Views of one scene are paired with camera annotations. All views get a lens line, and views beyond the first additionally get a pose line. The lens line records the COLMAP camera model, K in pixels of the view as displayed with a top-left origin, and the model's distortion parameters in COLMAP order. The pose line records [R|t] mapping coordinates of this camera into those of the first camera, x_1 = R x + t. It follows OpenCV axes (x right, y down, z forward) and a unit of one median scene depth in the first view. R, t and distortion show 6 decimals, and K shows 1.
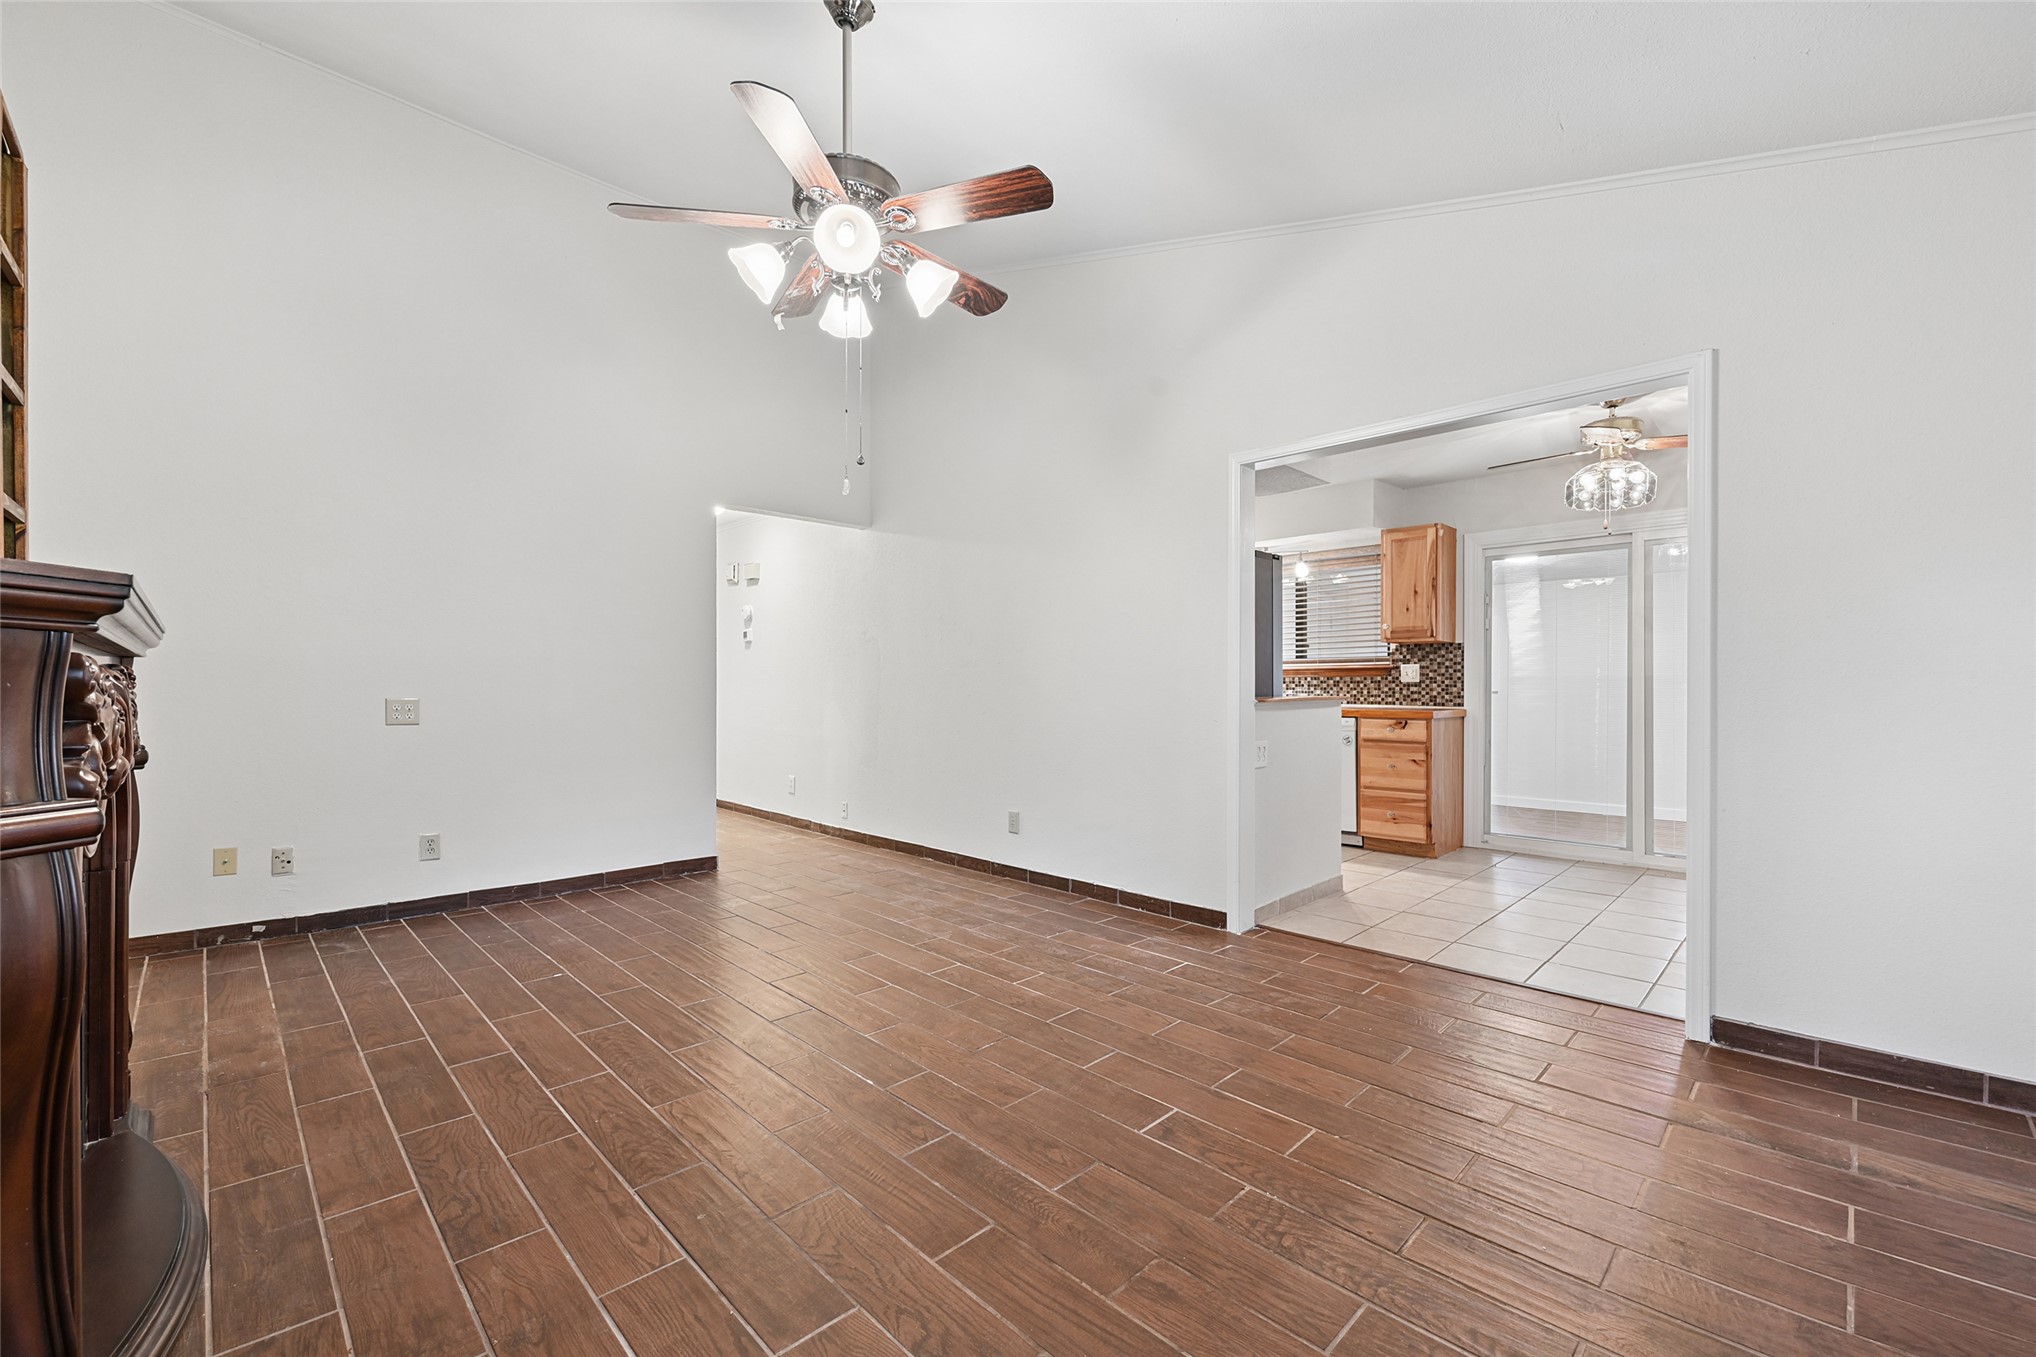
lens RADIAL K [[826.2, 0, 1025.1], [0, 826.2, 683.3], [0, 0, 1]] dist [-0.012119, 0.000477]
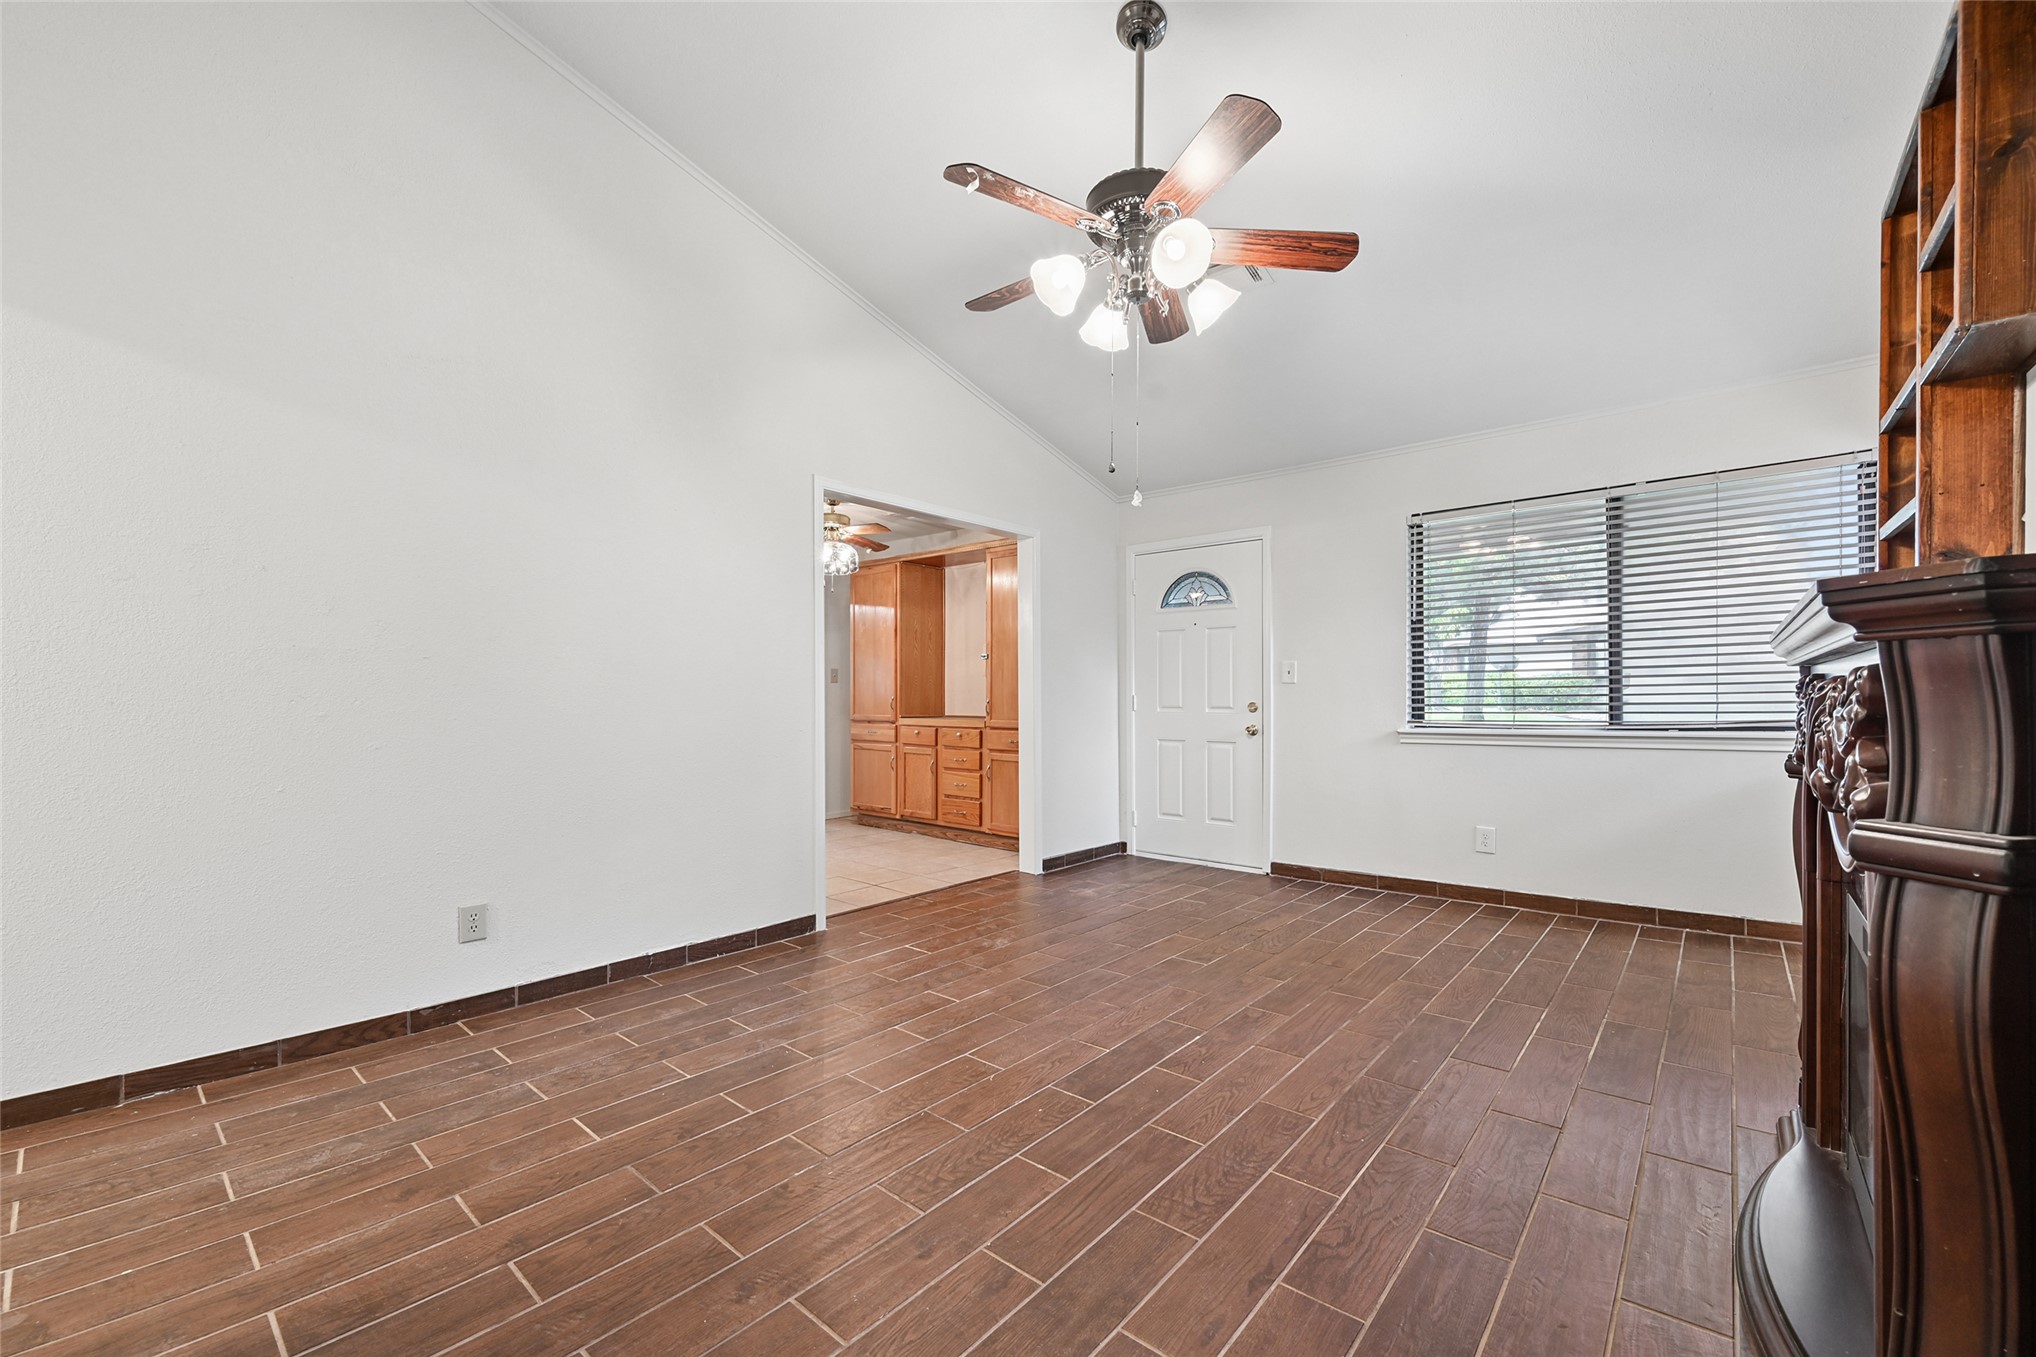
lens RADIAL K [[826.2, 0, 1020.9], [0, 826.2, 699.7], [0, 0, 1]] dist [-0.012119, 0.000477]
pose [[-0.083084, -0.003943, 0.996535, -0.766099], [-0.005140, 0.999981, 0.003528, 0.001397], [-0.996529, -0.004829, -0.083103, 0.777684]]
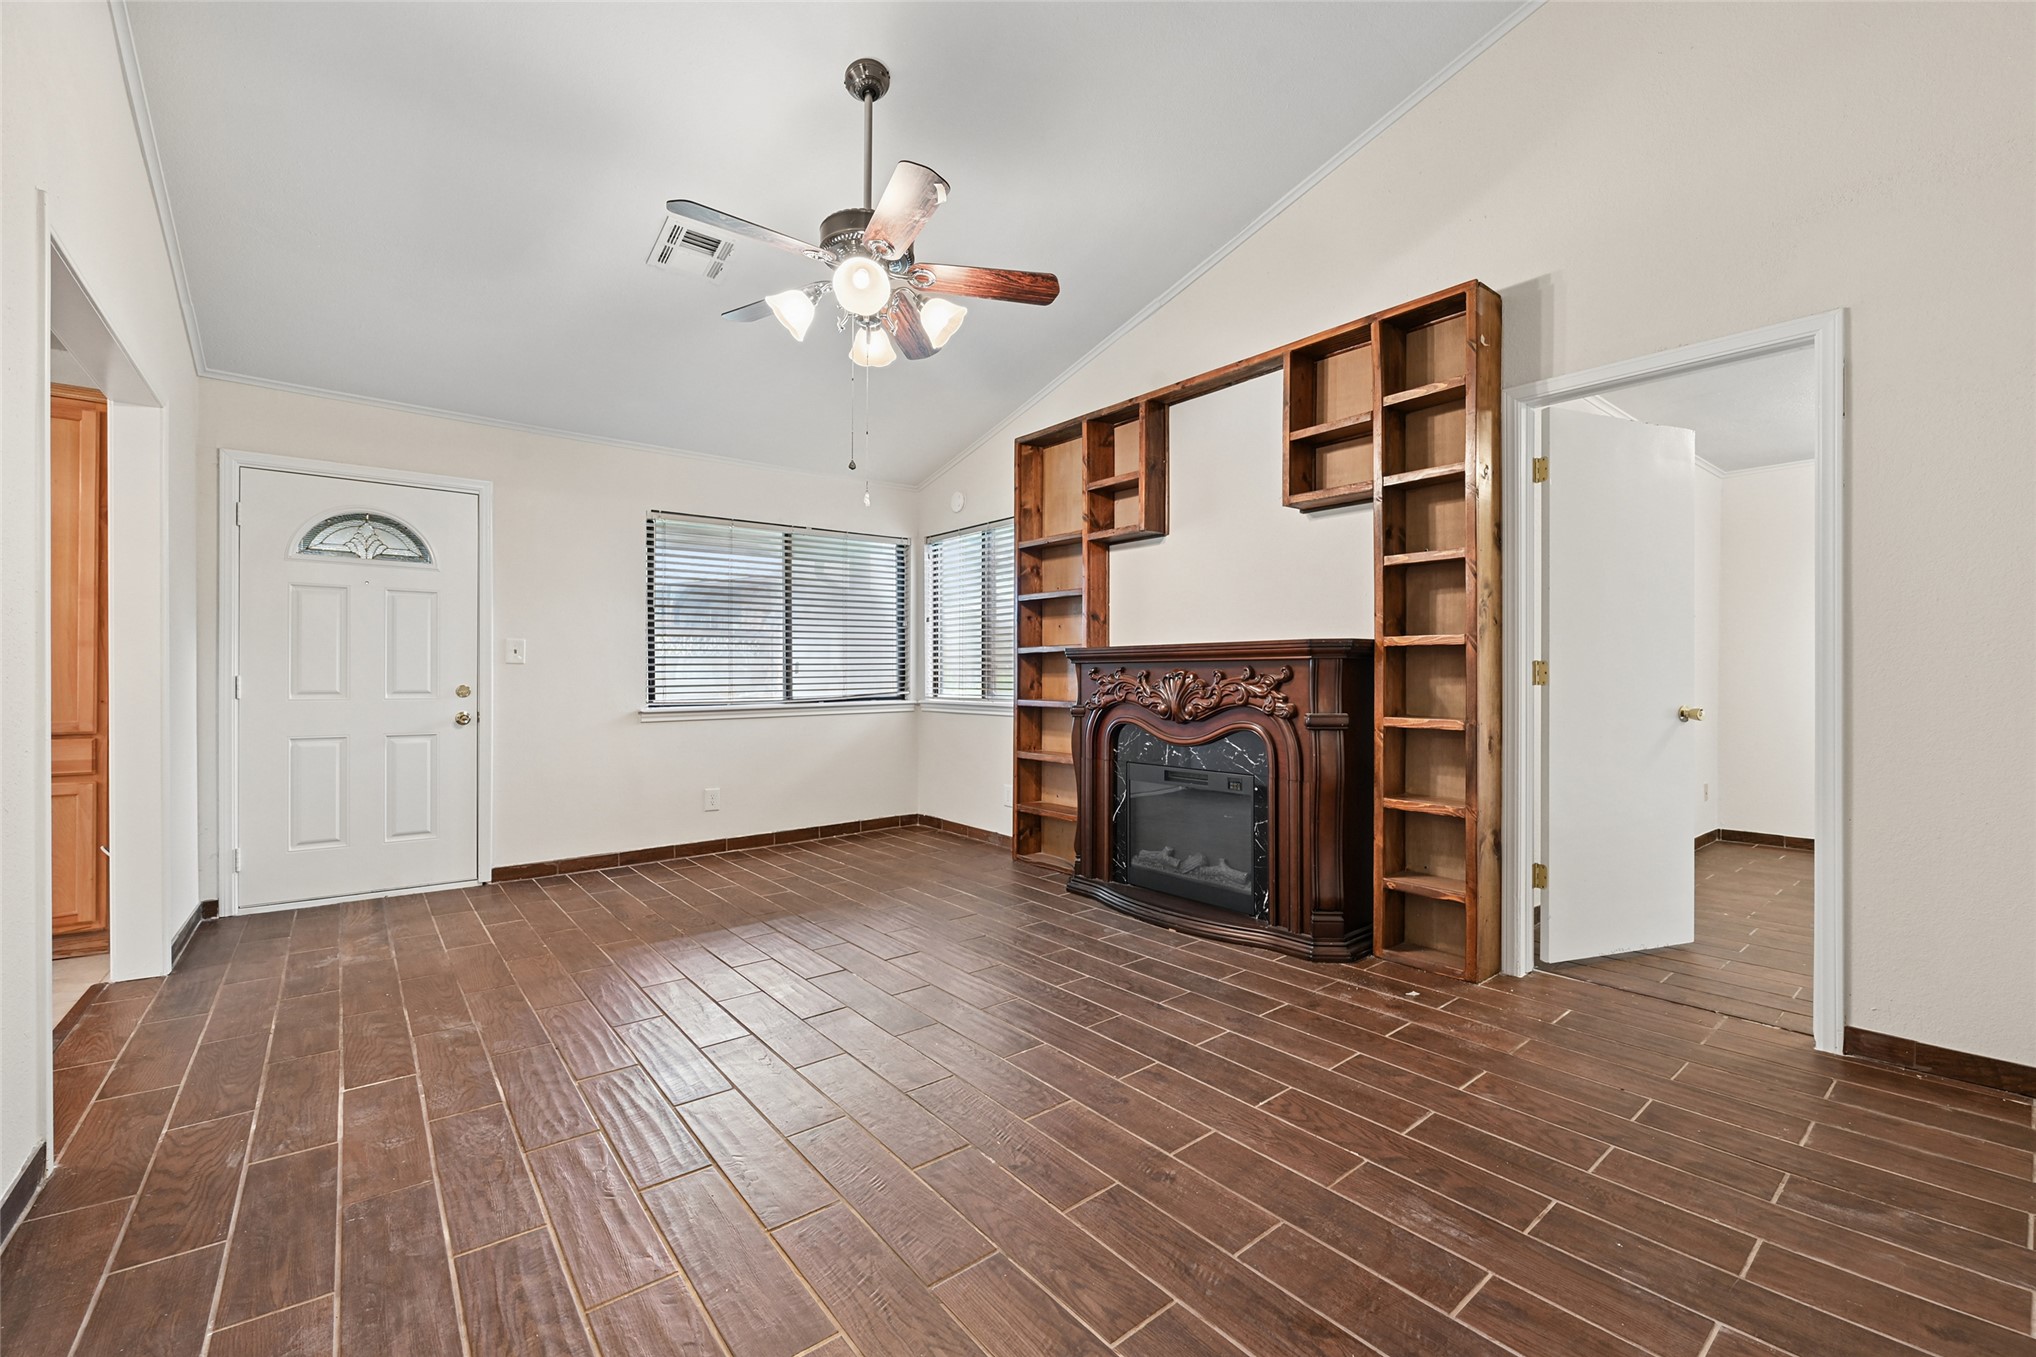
lens RADIAL K [[826.2, 0, 1039.4], [0, 826.2, 678.6], [0, 0, 1]] dist [-0.012119, 0.000477]
pose [[-0.996649, -0.001865, 0.081775, -0.344456], [-0.002569, 0.999961, -0.008508, 0.007674], [-0.081756, -0.008690, -0.996614, 1.334530]]
